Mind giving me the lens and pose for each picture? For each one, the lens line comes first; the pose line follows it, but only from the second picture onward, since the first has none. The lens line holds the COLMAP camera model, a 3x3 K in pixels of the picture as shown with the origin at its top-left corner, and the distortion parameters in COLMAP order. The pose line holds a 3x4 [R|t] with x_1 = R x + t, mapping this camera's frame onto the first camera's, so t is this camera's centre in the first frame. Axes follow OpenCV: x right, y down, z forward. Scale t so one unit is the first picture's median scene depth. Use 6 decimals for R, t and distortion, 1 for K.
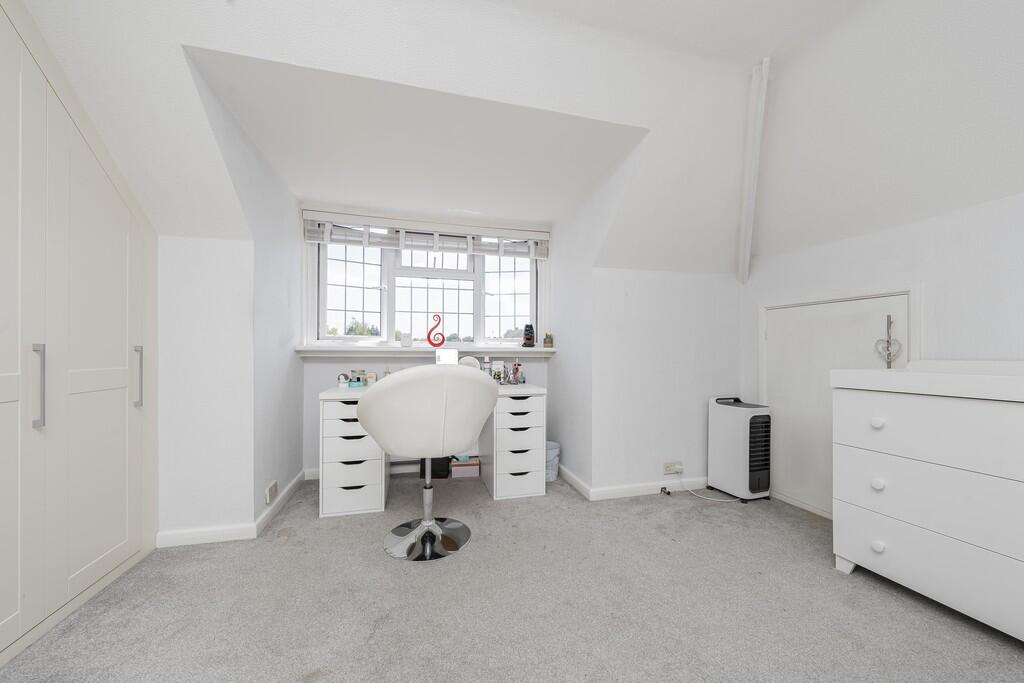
lens RADIAL K [[364.0, 0, 508.7], [0, 364.0, 343.9], [0, 0, 1]] dist [0.000687, 0.000044]
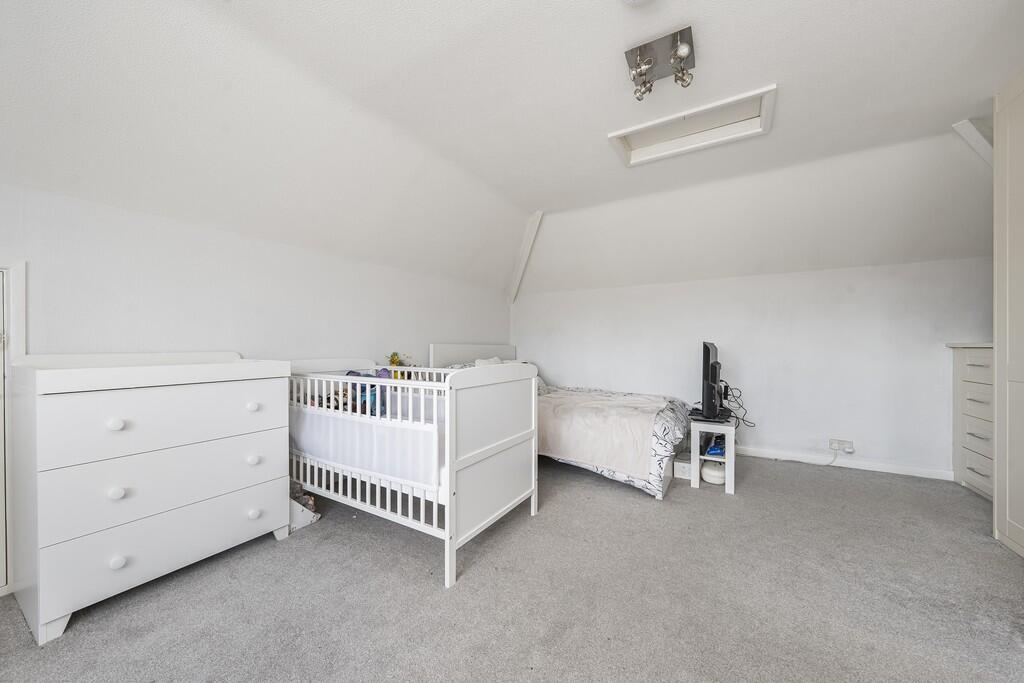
lens RADIAL K [[364.0, 0, 508.7], [0, 364.0, 343.9], [0, 0, 1]] dist [0.000687, 0.000044]
pose [[-0.678793, -0.002113, 0.734326, -0.256479], [-0.005812, 0.999980, -0.002496, 0.018464], [-0.734306, -0.005962, -0.678792, 0.825565]]
